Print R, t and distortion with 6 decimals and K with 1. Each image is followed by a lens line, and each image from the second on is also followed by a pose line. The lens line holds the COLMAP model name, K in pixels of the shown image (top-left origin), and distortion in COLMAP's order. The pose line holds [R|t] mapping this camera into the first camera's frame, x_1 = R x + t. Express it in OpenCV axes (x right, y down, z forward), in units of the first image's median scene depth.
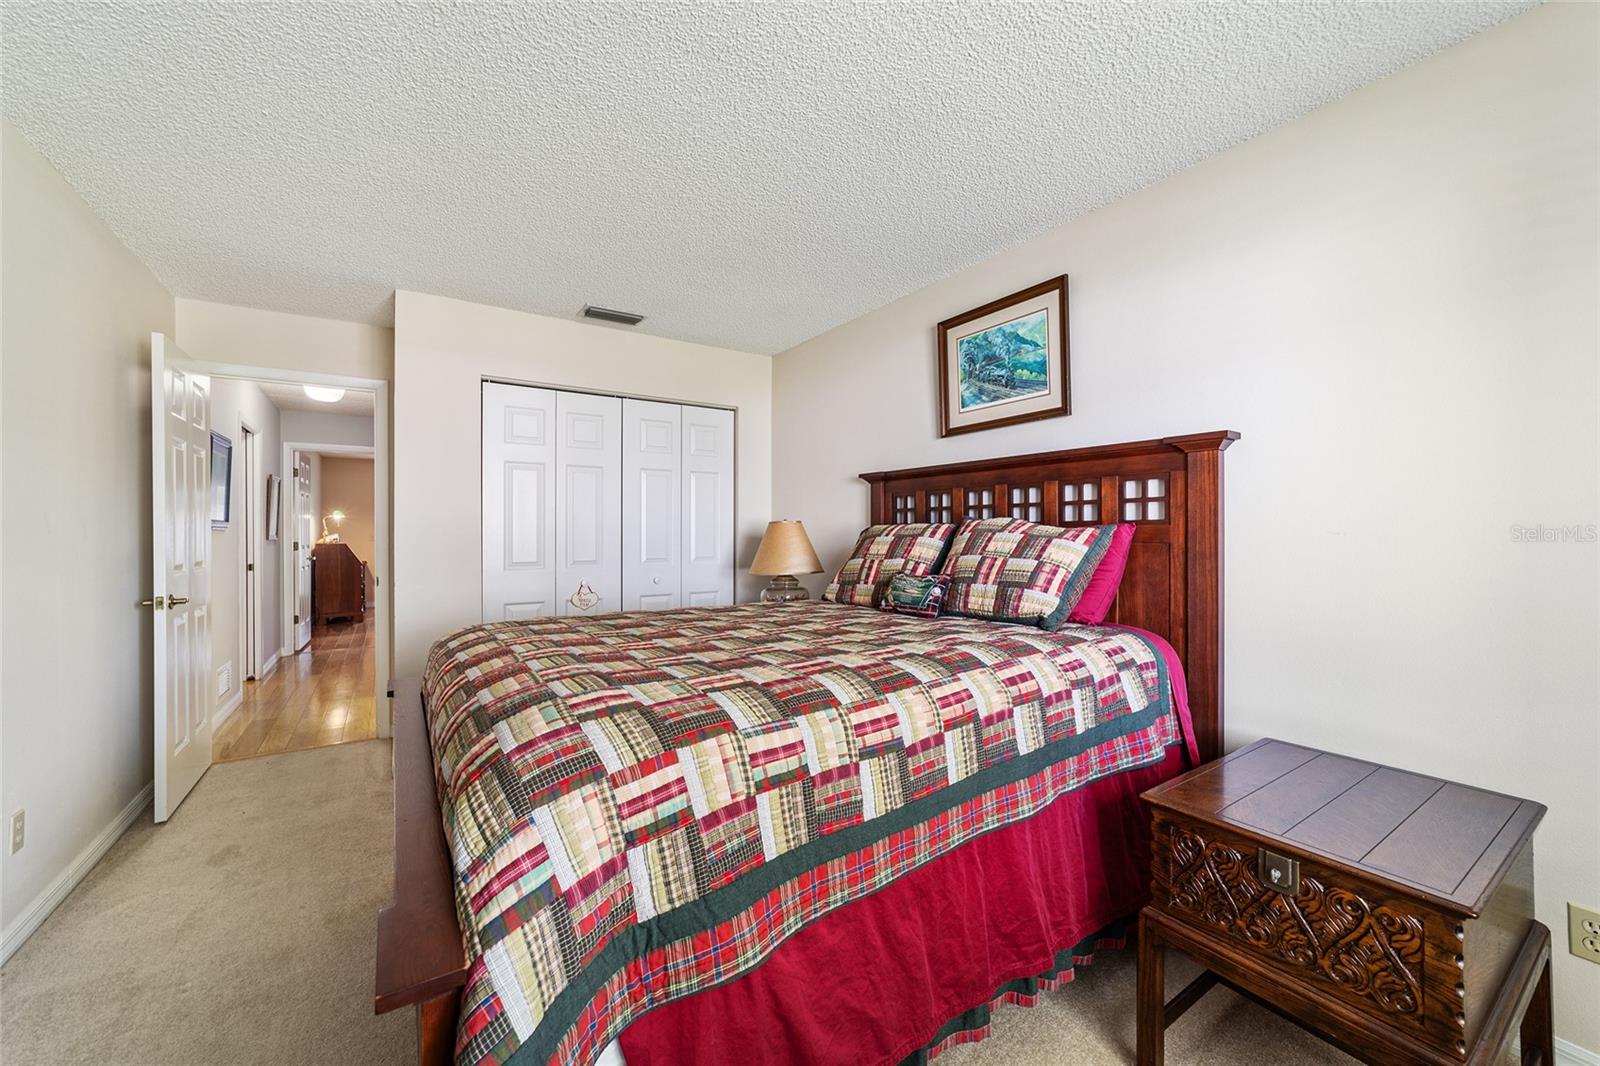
lens RADIAL K [[614.2, 0, 794.8], [0, 614.2, 533.9], [0, 0, 1]] dist [-0.017490, 0.008963]
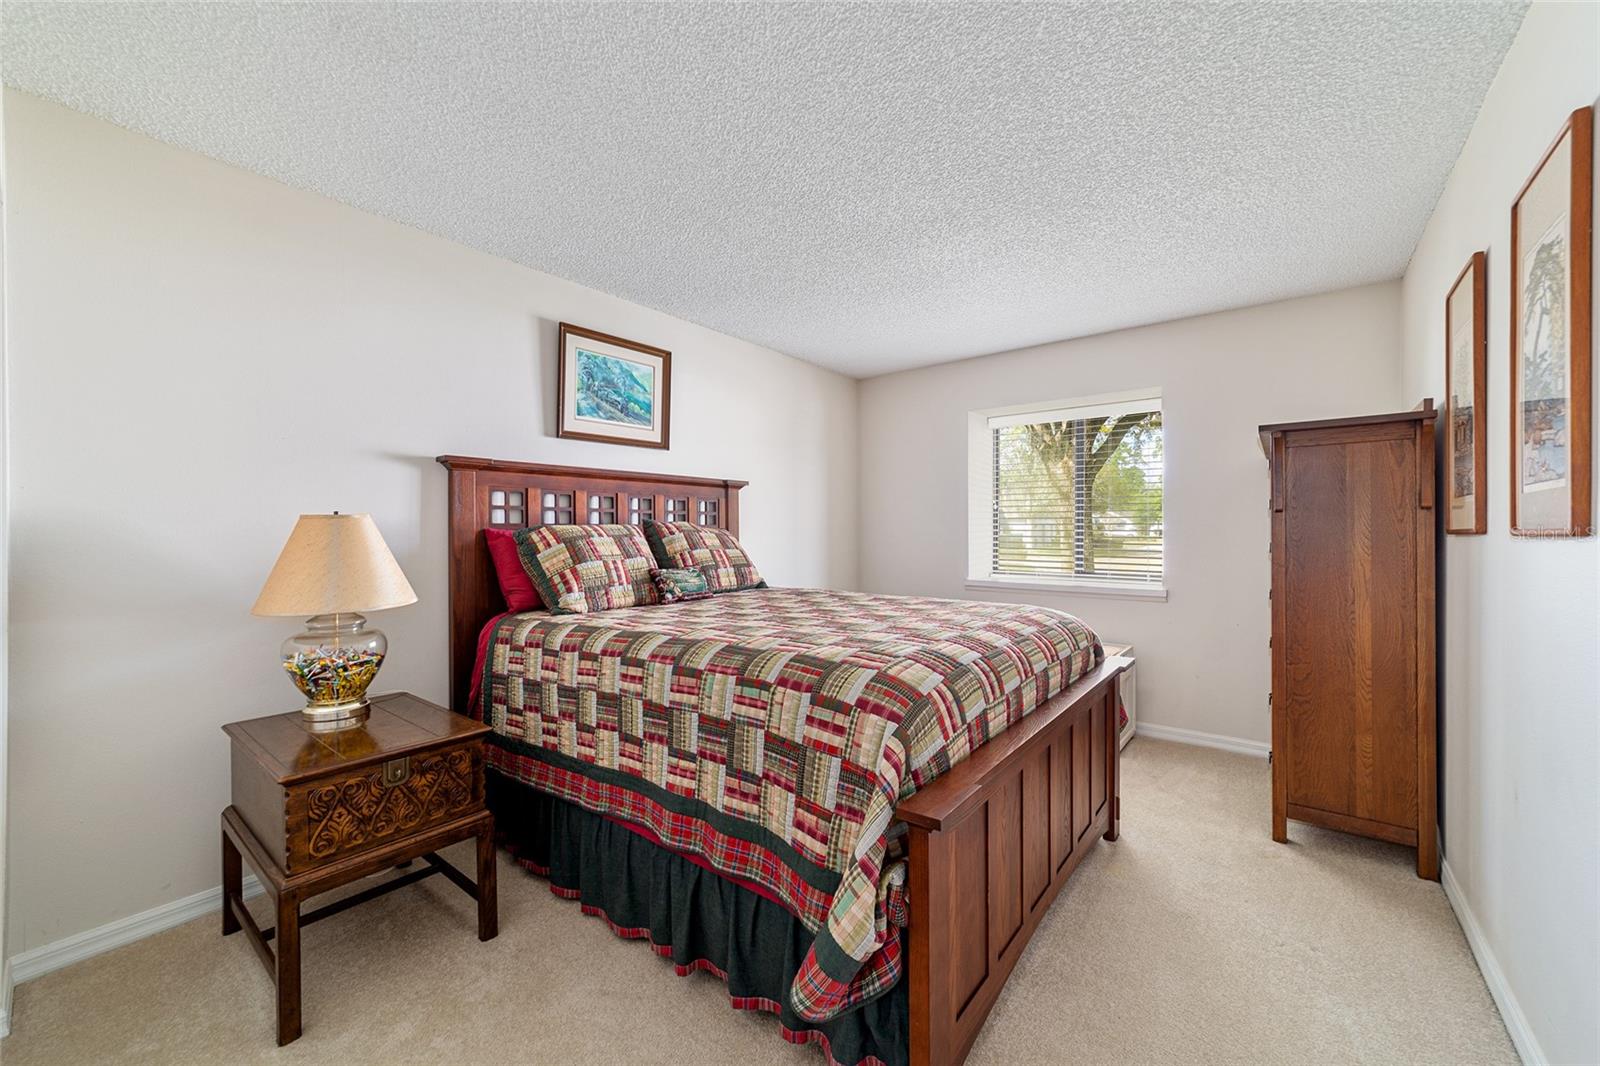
lens RADIAL K [[614.2, 0, 794.8], [0, 614.2, 533.9], [0, 0, 1]] dist [-0.017490, 0.008963]
pose [[-0.317119, -0.002672, 0.948382, -0.887970], [0.017617, 0.999807, 0.008707, -0.005783], [-0.948222, 0.019469, -0.317010, 1.044564]]
